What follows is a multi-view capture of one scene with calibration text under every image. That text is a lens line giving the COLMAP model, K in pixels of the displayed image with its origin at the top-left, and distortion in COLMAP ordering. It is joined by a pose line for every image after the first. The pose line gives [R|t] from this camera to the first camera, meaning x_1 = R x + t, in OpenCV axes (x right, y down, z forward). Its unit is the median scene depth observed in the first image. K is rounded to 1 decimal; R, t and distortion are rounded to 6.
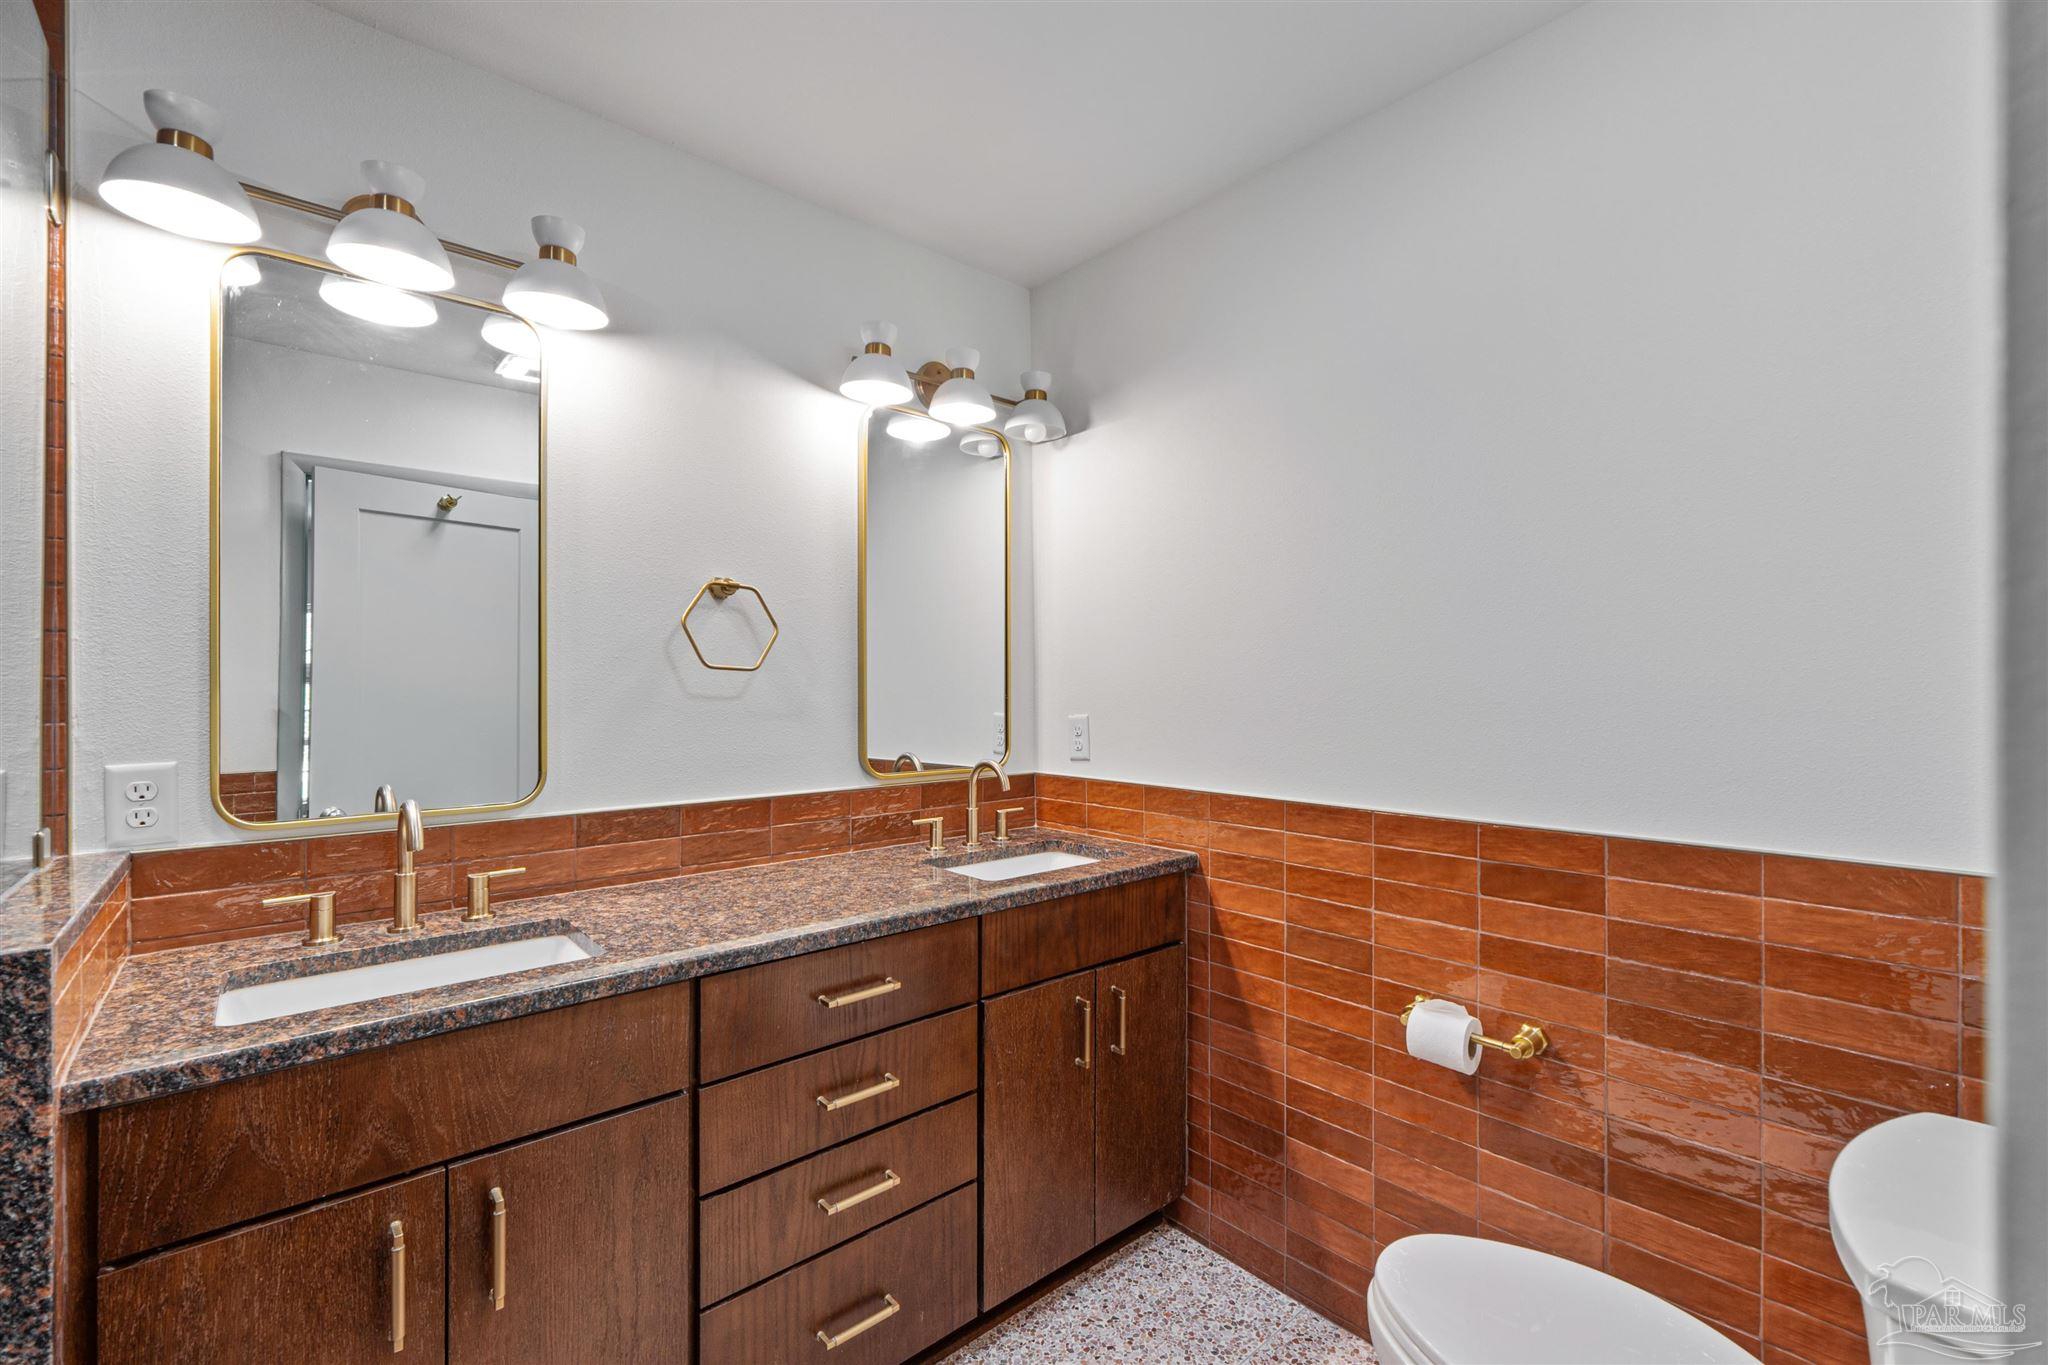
lens RADIAL K [[877.6, 0, 1024.0], [0, 877.6, 682.5], [0, 0, 1]] dist [0.012085, 0.000077]
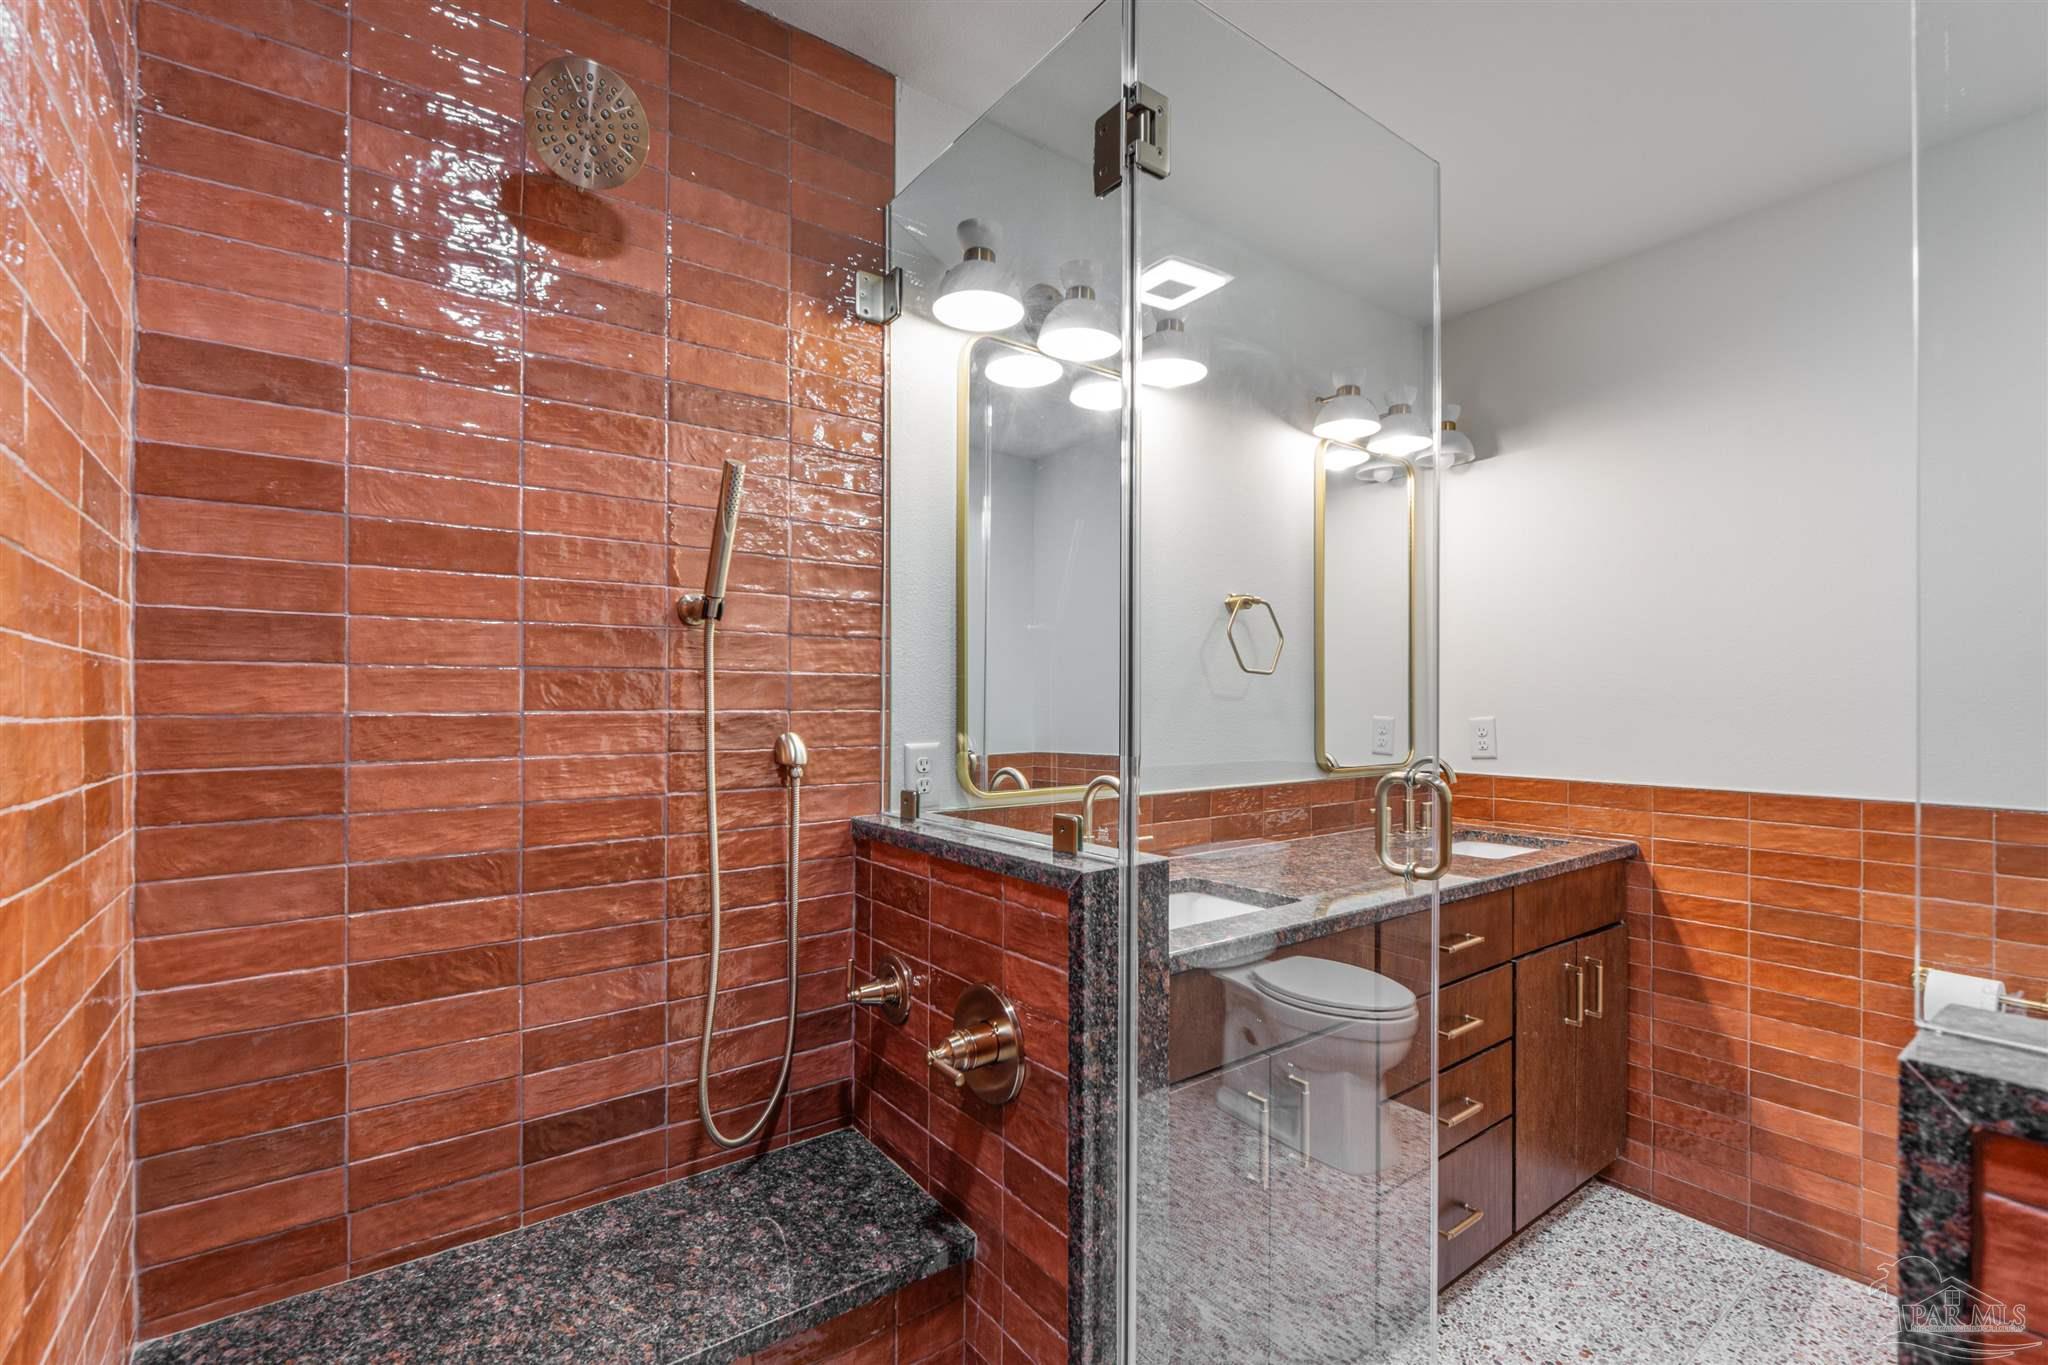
lens RADIAL K [[907.9, 0, 1027.6], [0, 907.9, 699.6], [0, 0, 1]] dist [0.015212, 0.000099]
pose [[0.998081, 0.001481, -0.061909, -0.530213], [-0.001543, 0.999998, -0.000956, 0.020643], [0.061908, 0.001050, 0.998081, -0.201503]]
